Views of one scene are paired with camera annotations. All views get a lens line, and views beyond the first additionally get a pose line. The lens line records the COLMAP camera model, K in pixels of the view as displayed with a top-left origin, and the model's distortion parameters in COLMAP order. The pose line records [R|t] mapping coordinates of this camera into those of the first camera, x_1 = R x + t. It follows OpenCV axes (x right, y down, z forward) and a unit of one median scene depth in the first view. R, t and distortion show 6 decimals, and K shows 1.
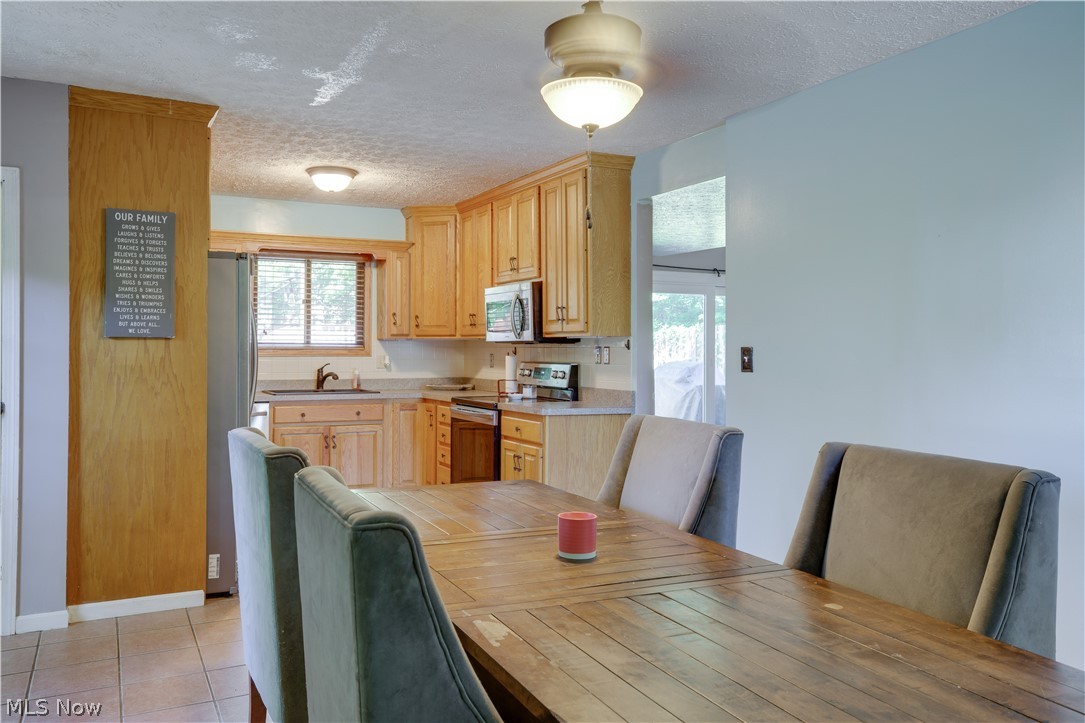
lens RADIAL K [[871.4, 0, 510.0], [0, 871.4, 346.5], [0, 0, 1]] dist [0.002101, 0.010376]
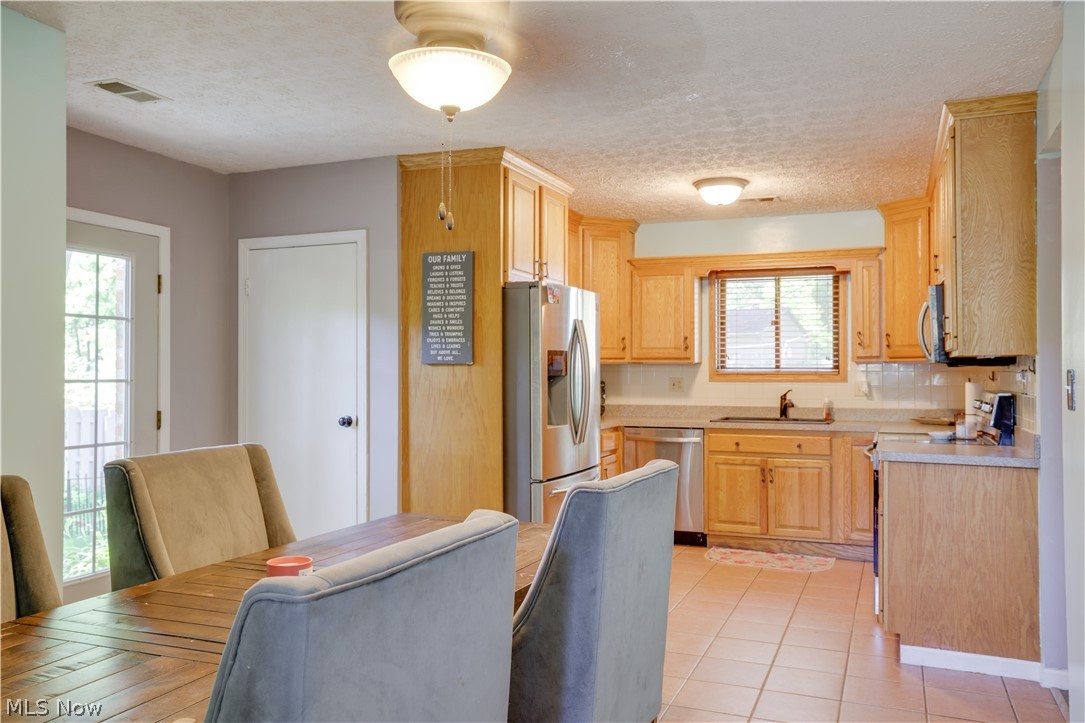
lens RADIAL K [[871.4, 0, 538.1], [0, 871.4, 362.1], [0, 0, 1]] dist [0.002101, 0.010376]
pose [[0.675871, -0.011741, -0.736926, 0.310954], [0.003423, 0.999912, -0.012792, 0.001381], [0.737012, 0.006123, 0.675852, 0.203685]]
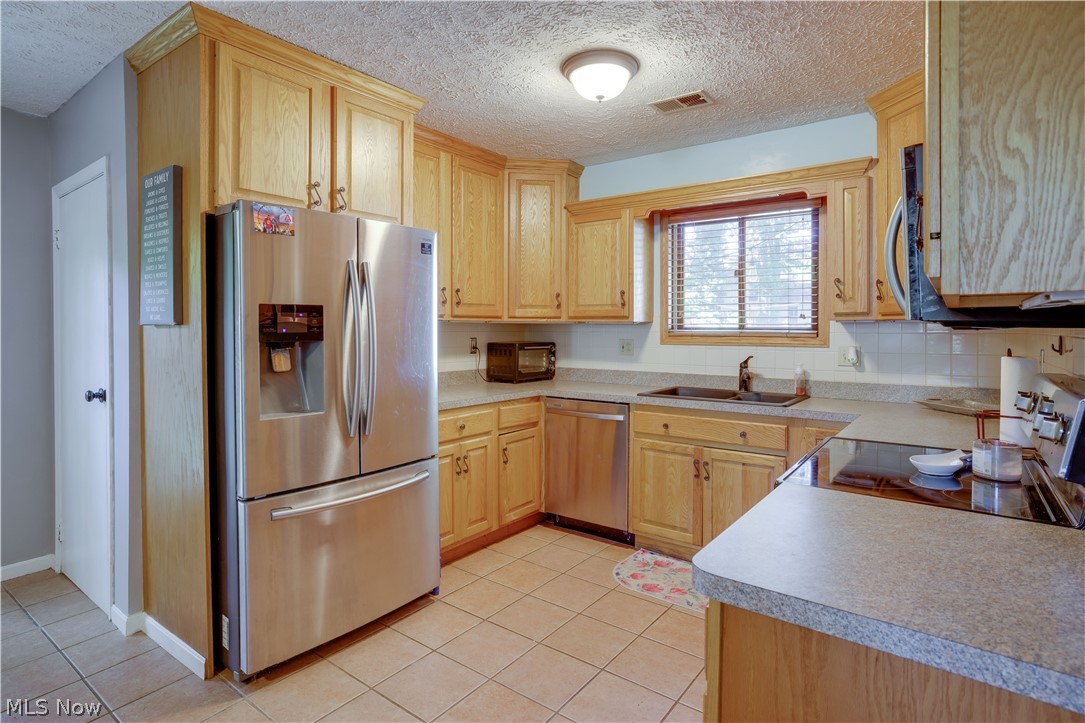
lens RADIAL K [[569.0, 0, 527.9], [0, 569.0, 332.5], [0, 0, 1]] dist [-0.034859, 0.016029]
pose [[0.456421, 0.002765, -0.889760, 0.134327], [0.002363, 0.999988, 0.004320, -0.002733], [0.889761, -0.004074, 0.456409, 0.676218]]
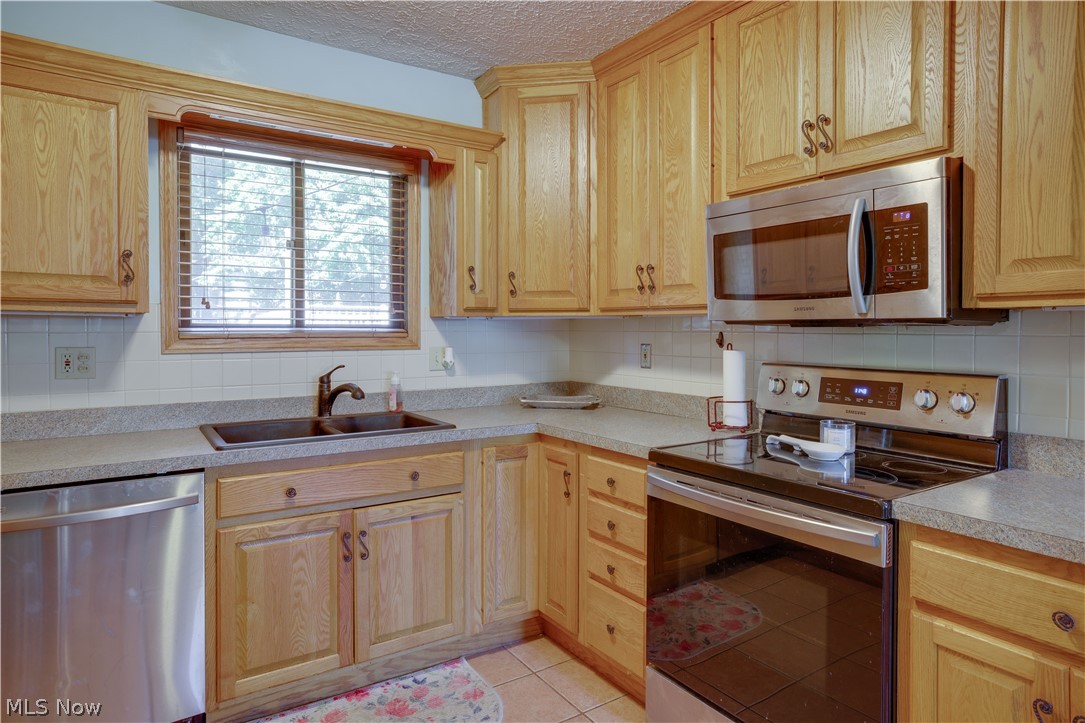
lens RADIAL K [[636.5, 0, 547.1], [0, 636.5, 340.0], [0, 0, 1]] dist [-0.009102, 0.005437]
pose [[0.988355, -0.005339, 0.152071, -0.159202], [0.002093, 0.999767, 0.021494, -0.003101], [-0.152150, -0.020926, 0.988136, 0.670303]]
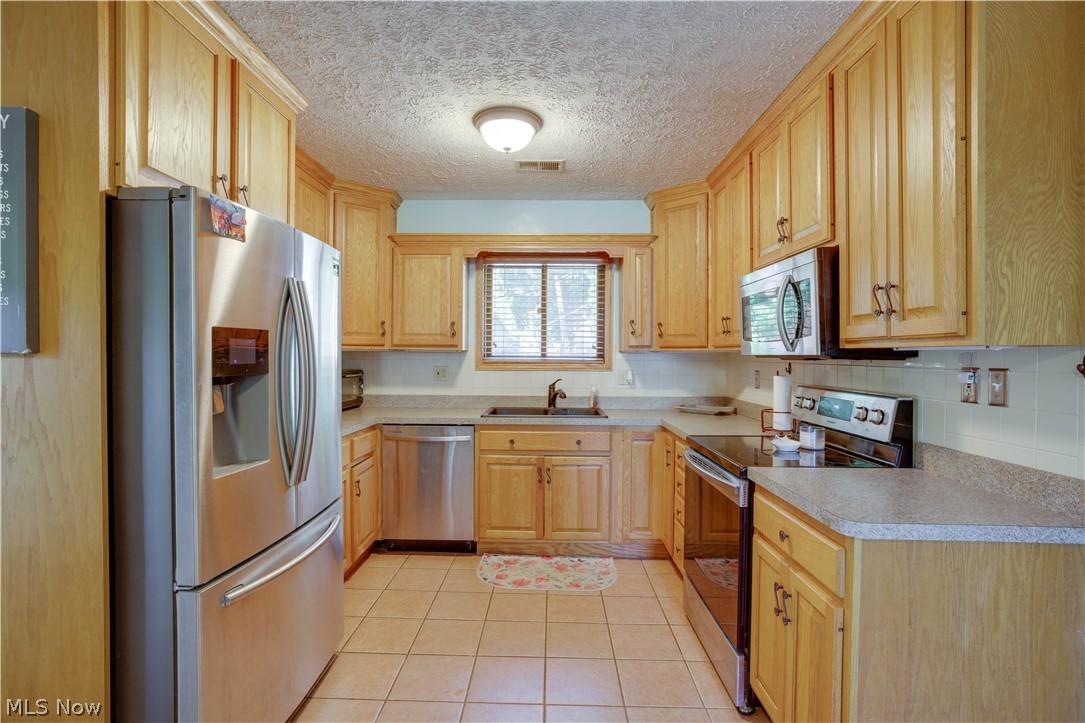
lens RADIAL K [[524.9, 0, 540.5], [0, 524.9, 357.7], [0, 0, 1]] dist [-0.030734, 0.012625]
pose [[0.896659, 0.003118, -0.442711, 0.012508], [-0.000537, 0.999982, 0.005956, -0.006016], [0.442721, -0.005103, 0.896645, 0.554169]]
